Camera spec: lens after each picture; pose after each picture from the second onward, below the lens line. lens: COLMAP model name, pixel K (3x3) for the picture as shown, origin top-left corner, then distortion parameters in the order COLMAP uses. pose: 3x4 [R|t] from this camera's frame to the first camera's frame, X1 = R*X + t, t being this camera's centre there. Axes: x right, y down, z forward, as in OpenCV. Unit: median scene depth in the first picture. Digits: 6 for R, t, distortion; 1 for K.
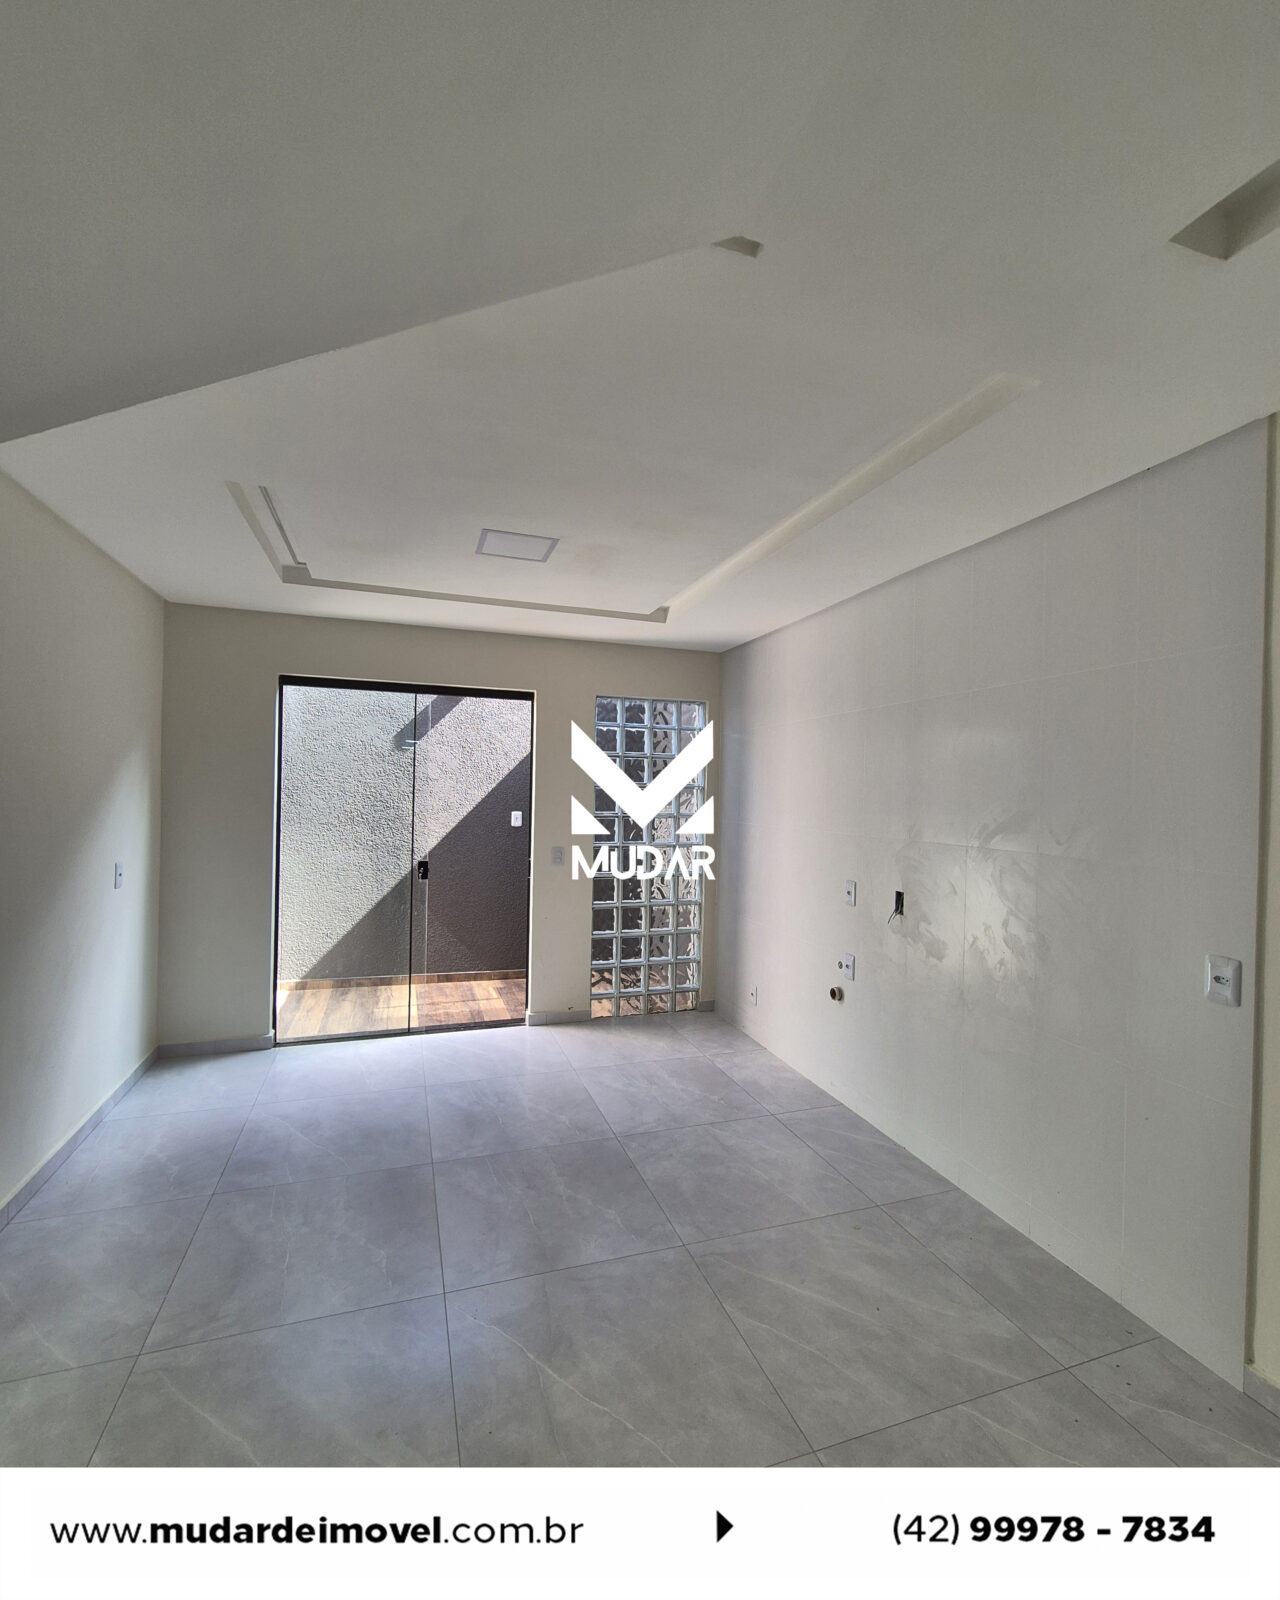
lens RADIAL K [[698.0, 0, 625.2], [0, 698.0, 795.7], [0, 0, 1]] dist [-0.000062, -0.000642]
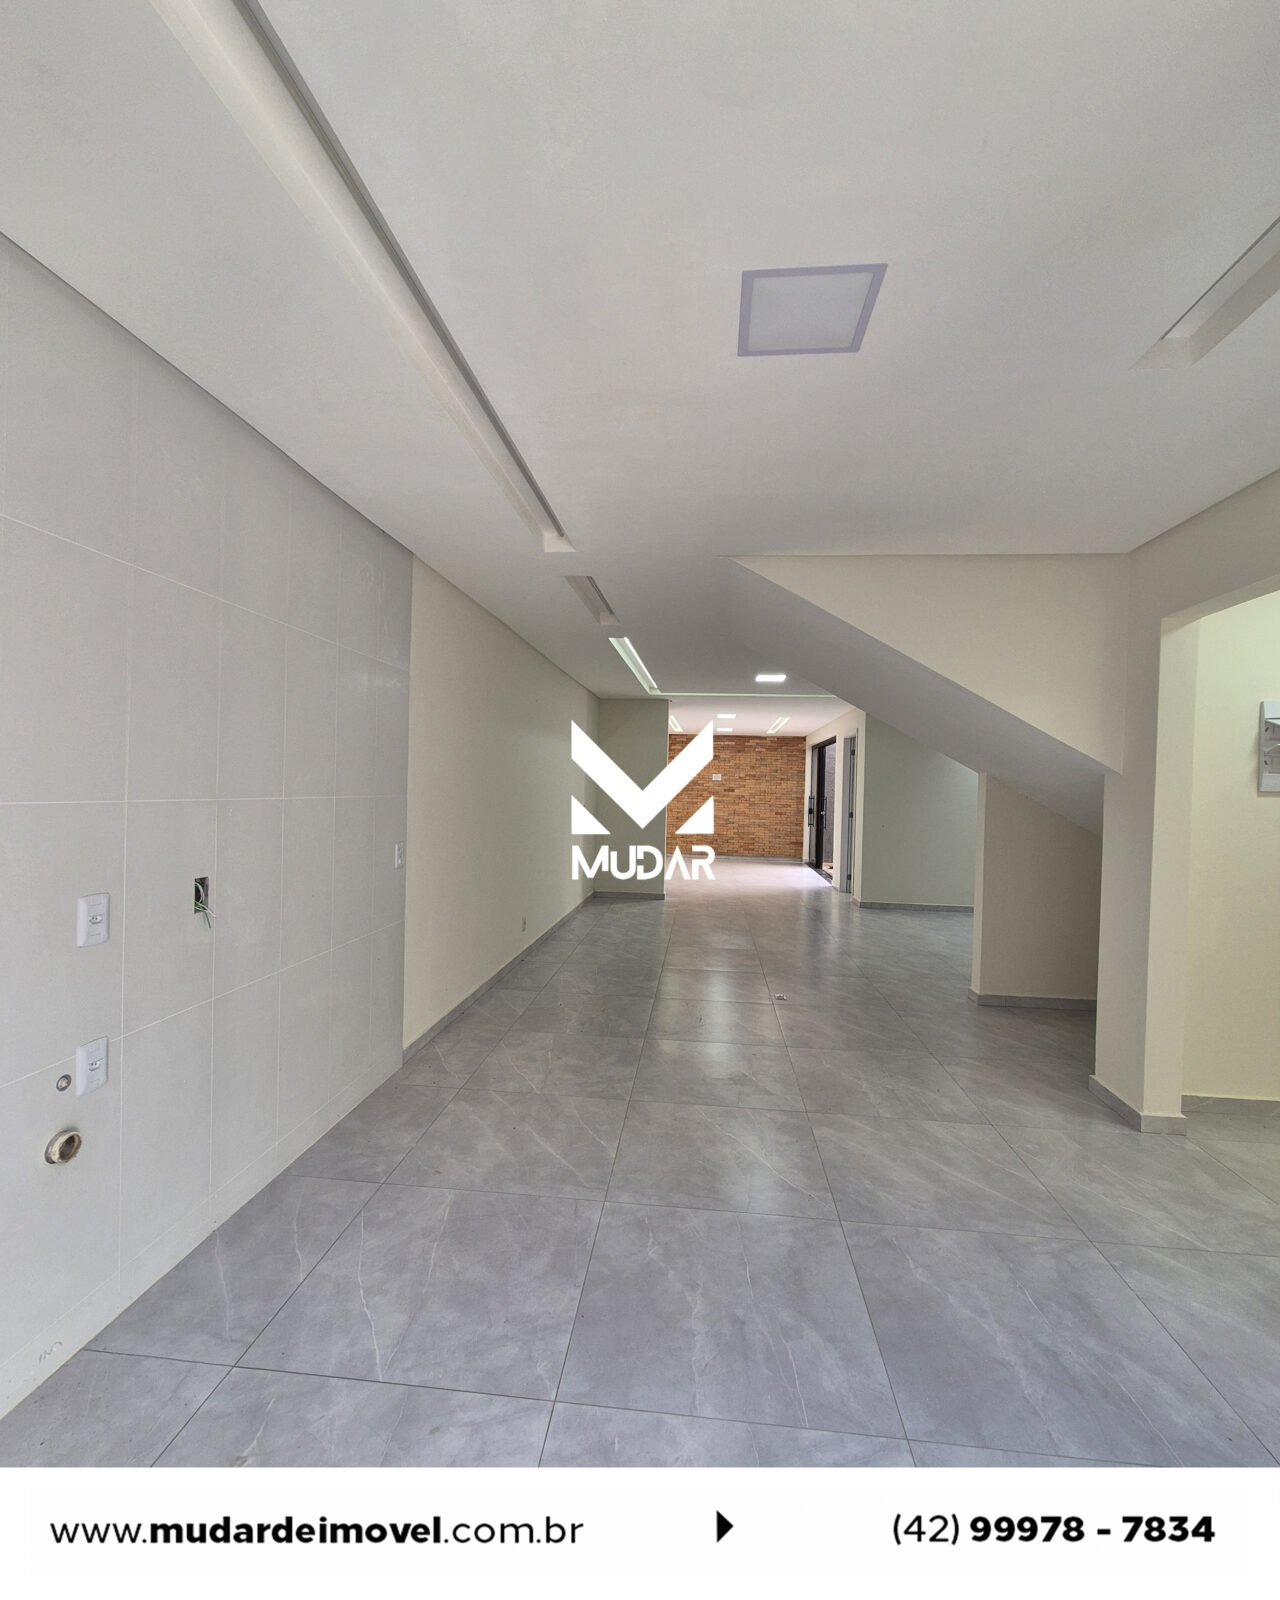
lens RADIAL K [[698.0, 0, 636.1], [0, 698.0, 811.3], [0, 0, 1]] dist [-0.000062, -0.000642]
pose [[-0.912939, -0.060122, 0.403642, -0.303615], [-0.043804, 0.997811, 0.049549, 0.026200], [-0.405737, 0.027554, -0.913574, 1.734122]]
